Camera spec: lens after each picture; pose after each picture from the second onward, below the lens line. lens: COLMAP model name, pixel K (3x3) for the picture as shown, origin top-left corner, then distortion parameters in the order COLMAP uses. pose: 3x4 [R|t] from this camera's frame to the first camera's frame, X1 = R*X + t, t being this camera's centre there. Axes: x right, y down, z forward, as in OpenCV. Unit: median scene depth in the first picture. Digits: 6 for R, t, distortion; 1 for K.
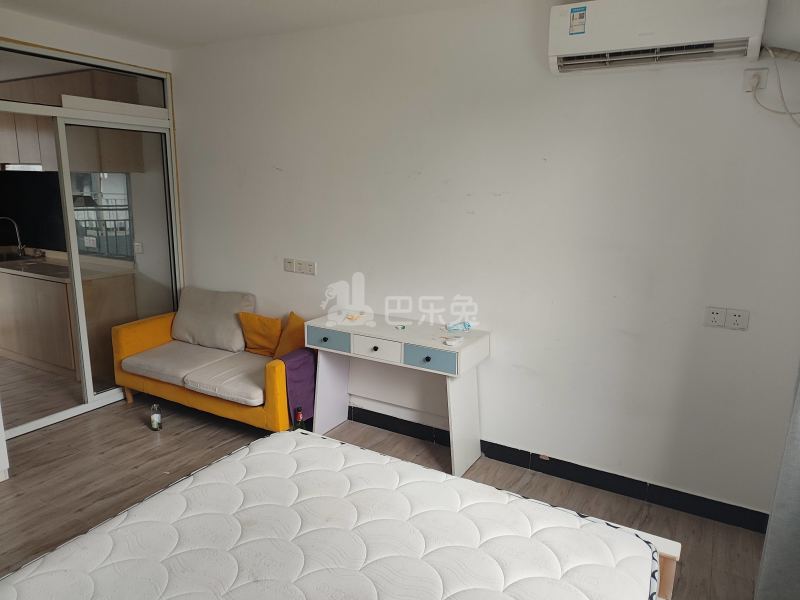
lens RADIAL K [[559.5, 0, 400.0], [0, 559.5, 300.0], [0, 0, 1]] dist [0.061537, -0.083658]
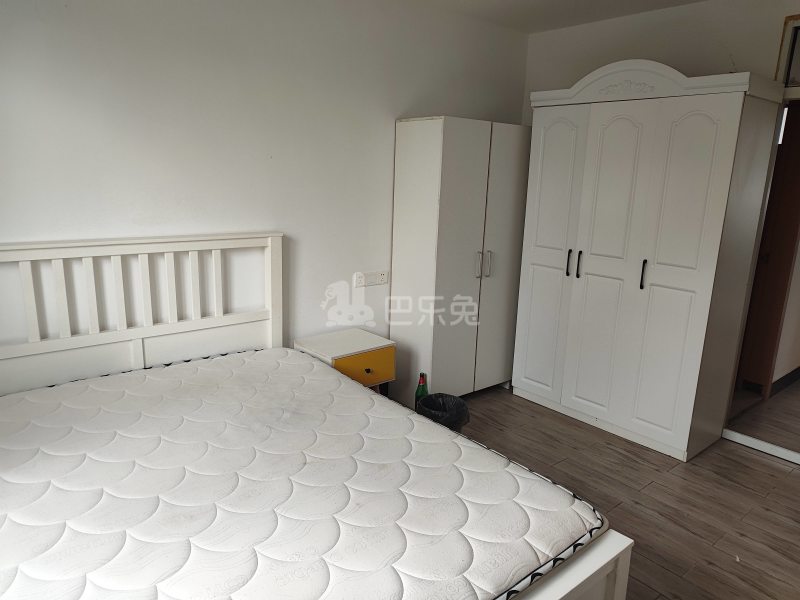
lens RADIAL K [[559.5, 0, 400.0], [0, 559.5, 300.0], [0, 0, 1]] dist [0.061537, -0.083658]
pose [[-0.333292, 0.176770, -0.926104, 0.372660], [-0.229072, 0.937651, 0.261414, -0.110561], [0.914572, 0.299271, -0.272019, 0.687212]]
